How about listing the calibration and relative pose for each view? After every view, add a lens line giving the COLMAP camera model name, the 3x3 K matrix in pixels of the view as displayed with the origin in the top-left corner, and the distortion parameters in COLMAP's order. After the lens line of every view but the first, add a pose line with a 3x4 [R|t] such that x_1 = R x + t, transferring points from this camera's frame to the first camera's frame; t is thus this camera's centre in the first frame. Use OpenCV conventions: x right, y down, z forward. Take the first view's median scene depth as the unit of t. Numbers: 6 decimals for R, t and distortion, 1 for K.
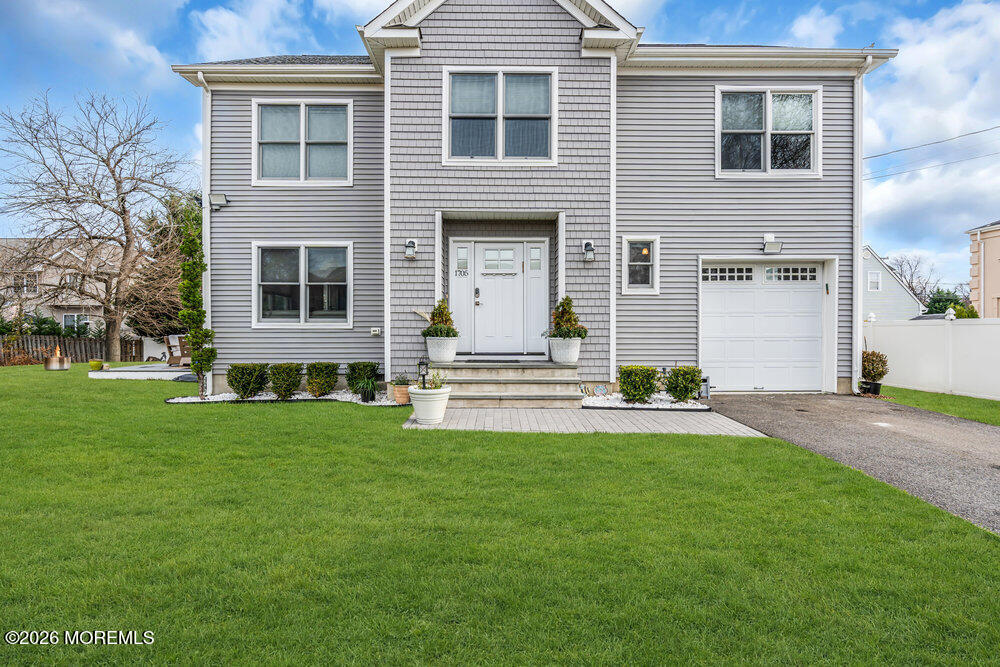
lens RADIAL K [[505.1, 0, 500.2], [0, 505.1, 333.2], [0, 0, 1]] dist [-0.001068, -0.003837]
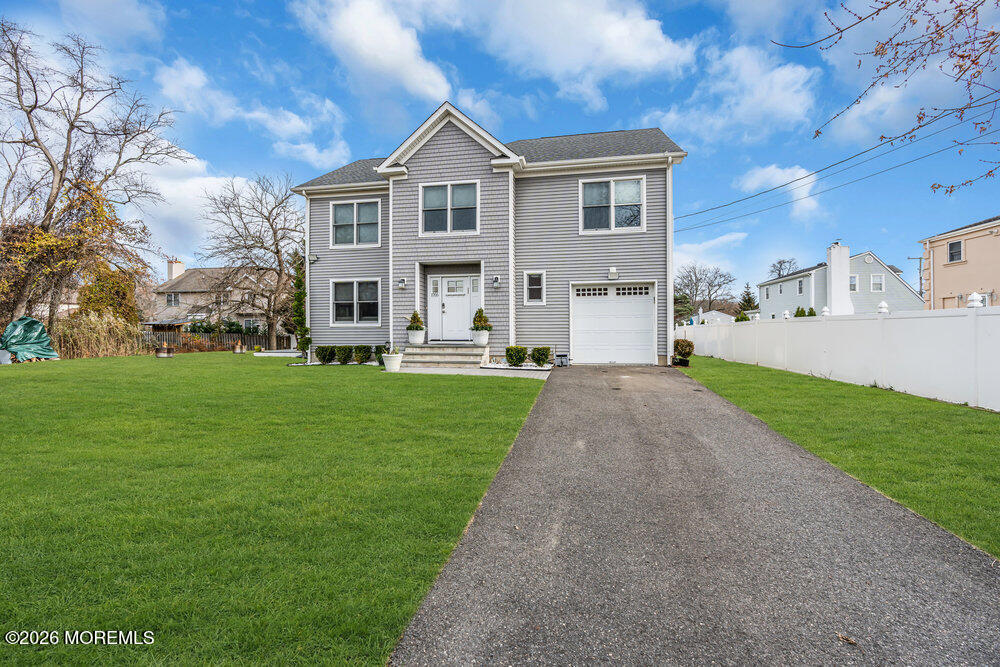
lens RADIAL K [[447.4, 0, 498.1], [0, 447.4, 329.9], [0, 0, 1]] dist [-0.009827, 0.000328]
pose [[0.980148, -0.004231, -0.198222, 0.453791], [0.003117, 0.999978, -0.005929, 0.013993], [0.198243, 0.005194, 0.980139, -0.496009]]
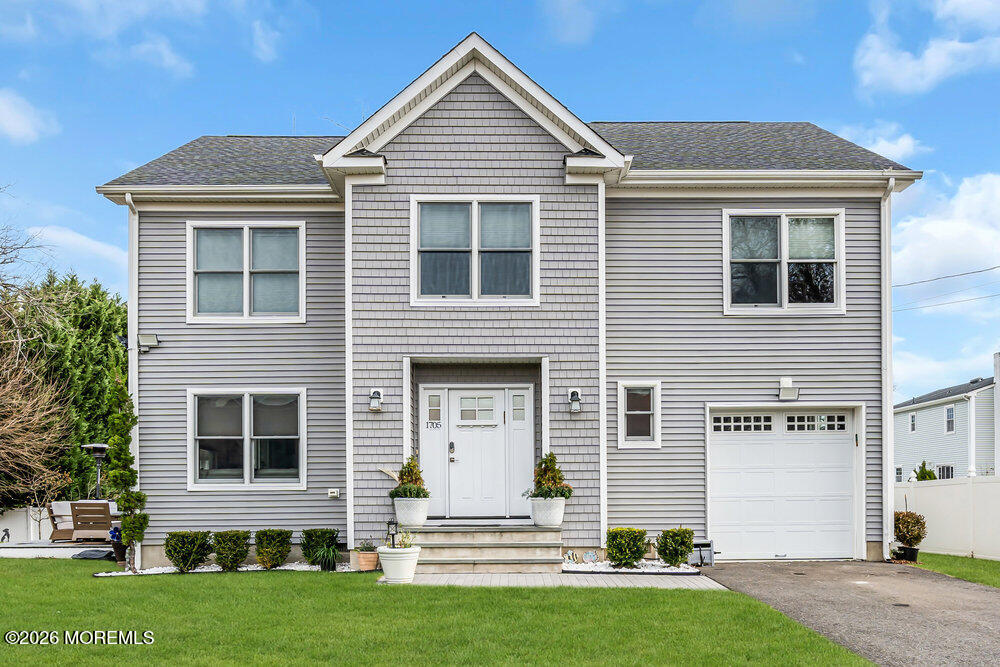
lens RADIAL K [[875.8, 0, 521.6], [0, 875.8, 496.7], [0, 0, 1]] dist [-0.013485, 0.008750]
pose [[0.999924, -0.007694, 0.009680, 0.059356], [0.007738, 0.999960, -0.004546, 0.012242], [-0.009644, 0.004621, 0.999943, -0.506182]]
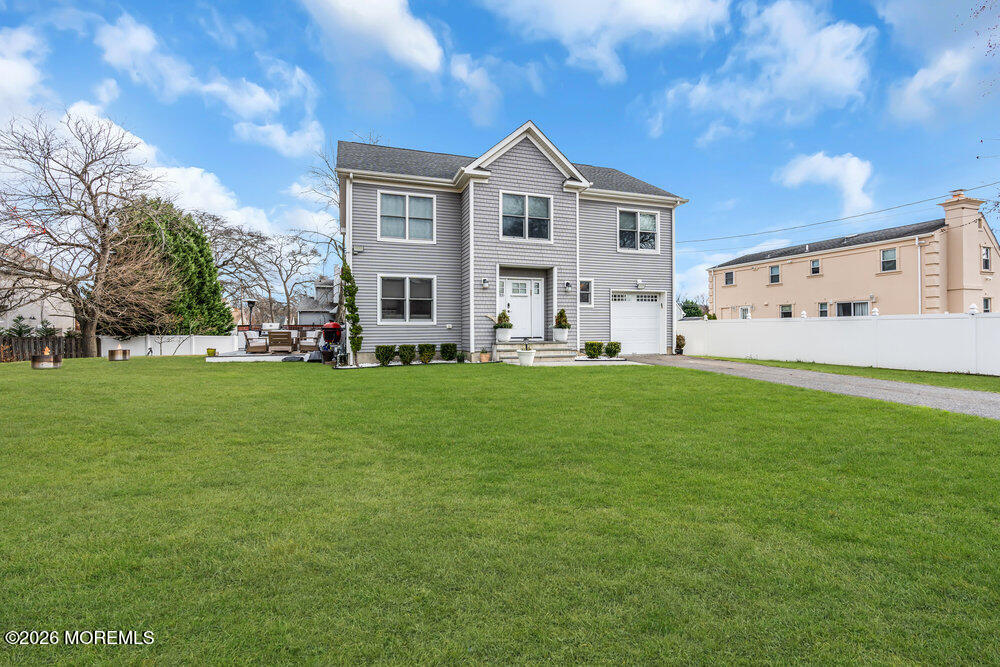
lens RADIAL K [[447.4, 0, 497.7], [0, 447.4, 330.6], [0, 0, 1]] dist [-0.009827, 0.000328]
pose [[0.948897, -0.006183, 0.315525, -0.618518], [0.007620, 0.999965, -0.003321, 0.018620], [-0.315494, 0.005556, 0.948911, -0.584516]]
